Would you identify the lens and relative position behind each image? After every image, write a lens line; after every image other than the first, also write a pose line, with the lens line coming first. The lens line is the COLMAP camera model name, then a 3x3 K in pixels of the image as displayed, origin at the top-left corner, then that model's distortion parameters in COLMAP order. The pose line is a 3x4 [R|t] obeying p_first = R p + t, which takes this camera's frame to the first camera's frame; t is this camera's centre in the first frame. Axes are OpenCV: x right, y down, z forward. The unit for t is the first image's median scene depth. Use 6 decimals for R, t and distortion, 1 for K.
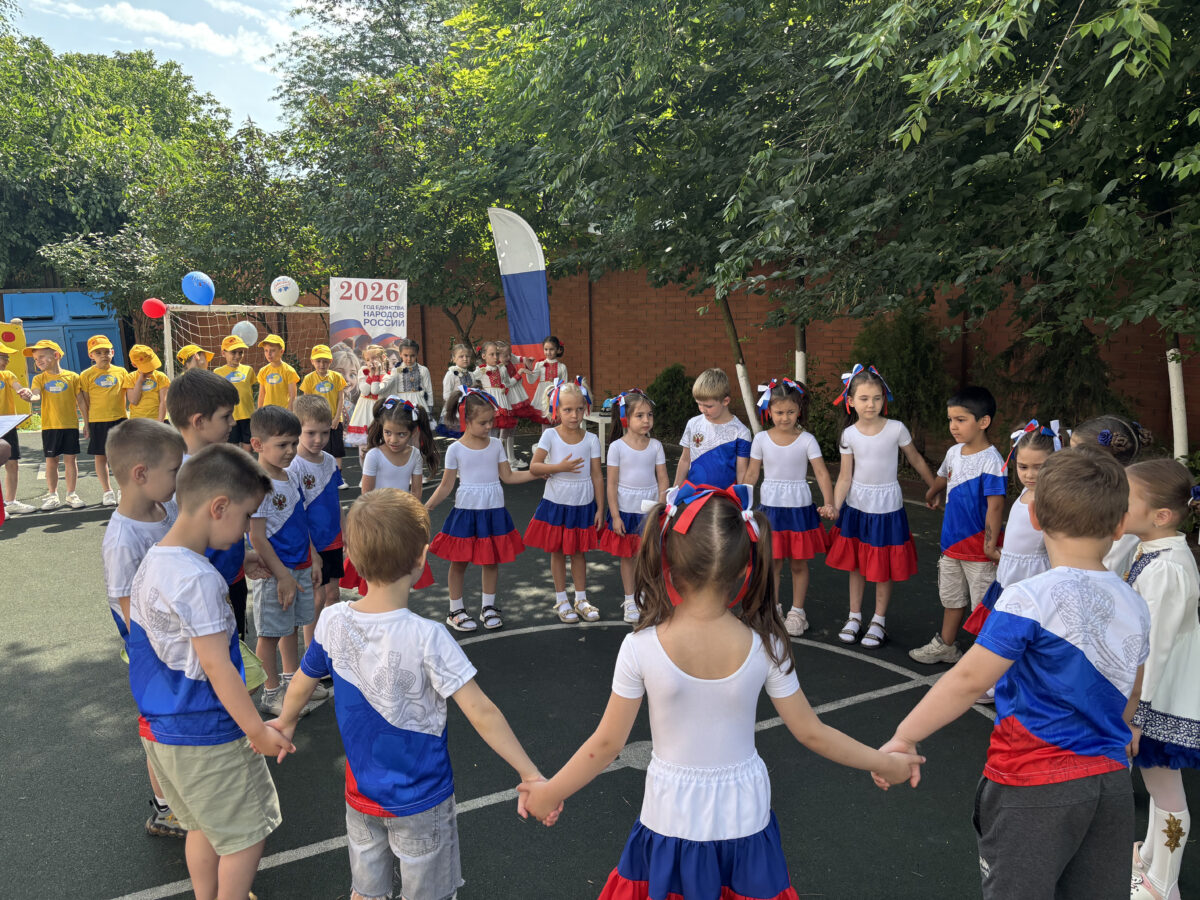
lens RADIAL K [[906.8, 0, 595.9], [0, 906.8, 450.7], [0, 0, 1]] dist [0.052066, -0.045483]
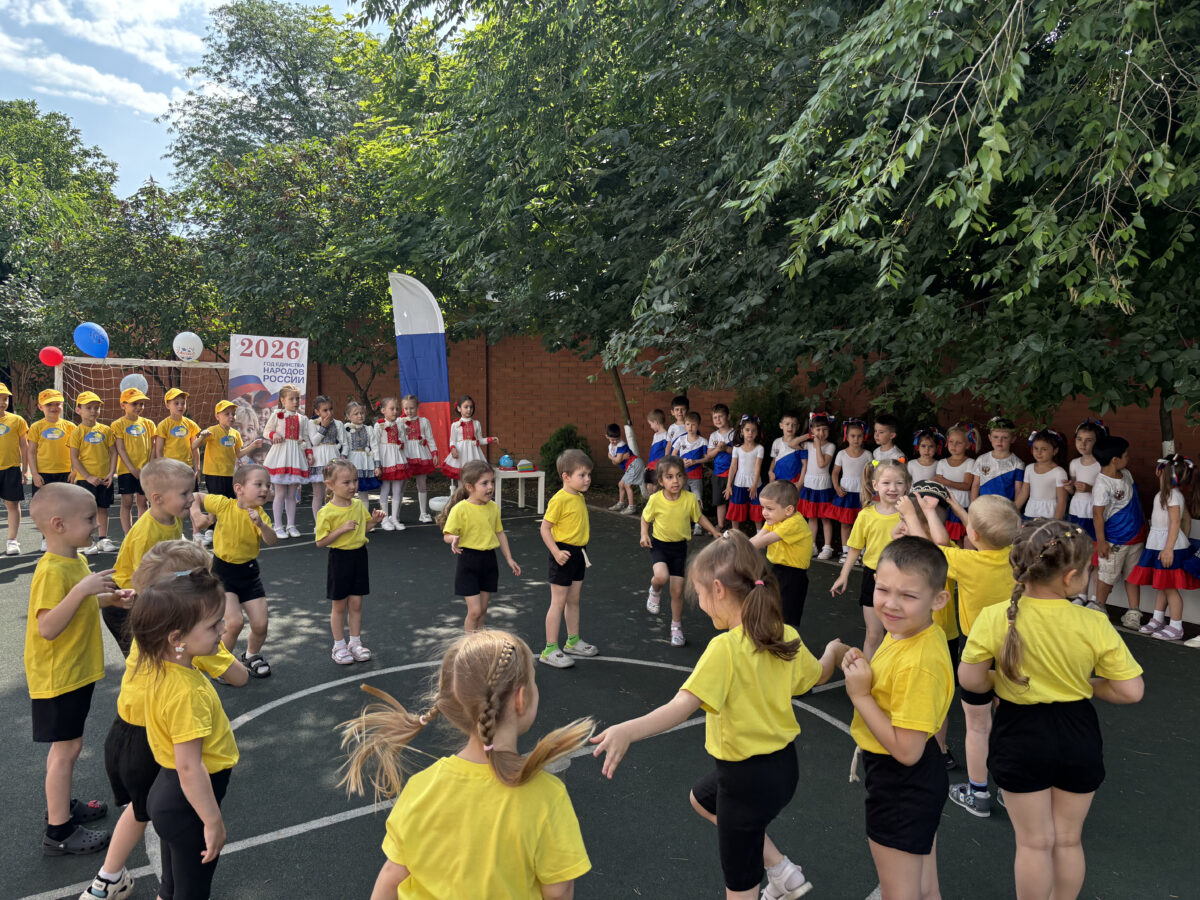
lens RADIAL K [[907.6, 0, 600.0], [0, 907.6, 450.0], [0, 0, 1]] dist [0.007286, 0.043348]
pose [[0.992151, 0.013723, 0.124287, -0.005560], [-0.005044, 0.997543, -0.069876, 0.008452], [-0.124940, 0.068701, 0.989783, -0.051280]]
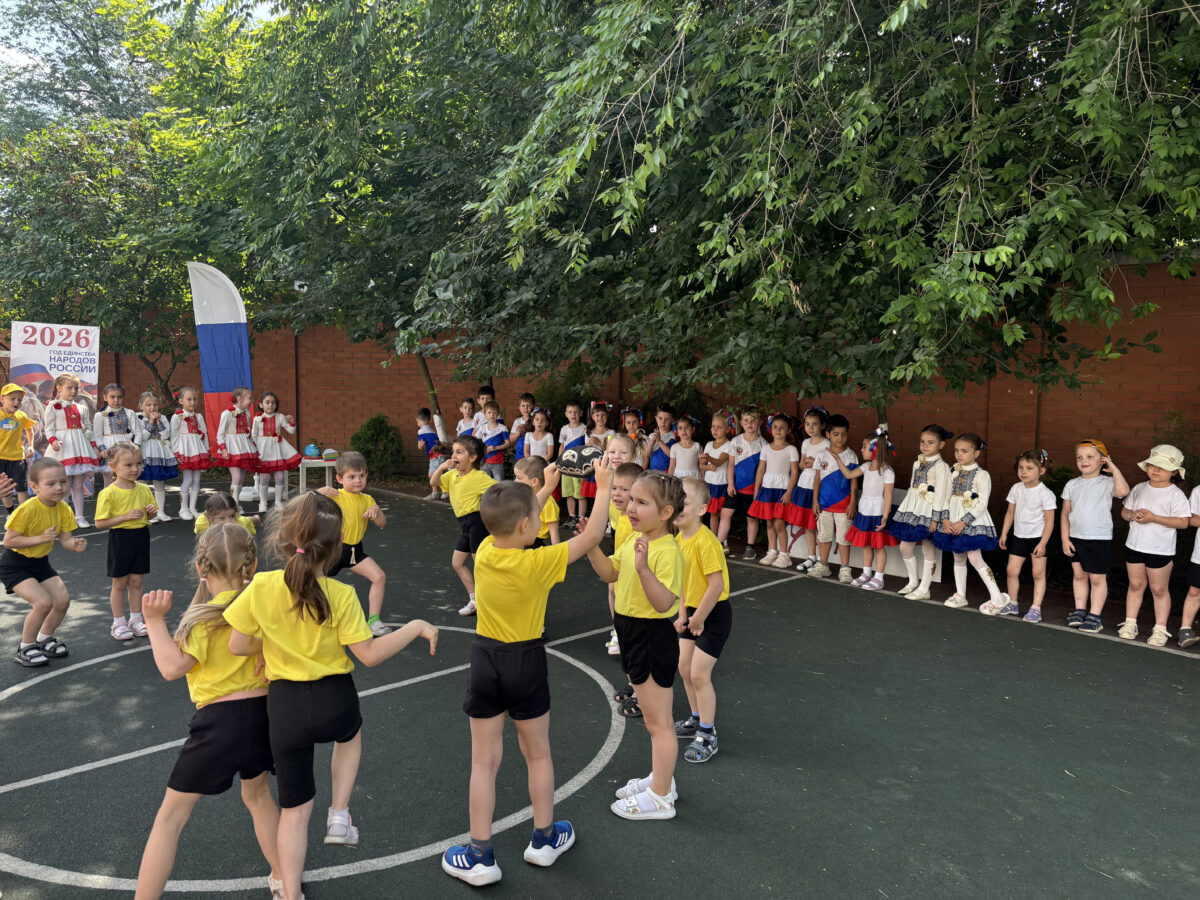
lens RADIAL K [[906.8, 0, 595.9], [0, 906.8, 450.7], [0, 0, 1]] dist [0.052066, -0.045483]
pose [[0.958020, 0.001833, 0.286694, 0.027266], [0.016331, 0.998007, -0.060952, 0.019414], [-0.286234, 0.063075, 0.956081, -0.115950]]
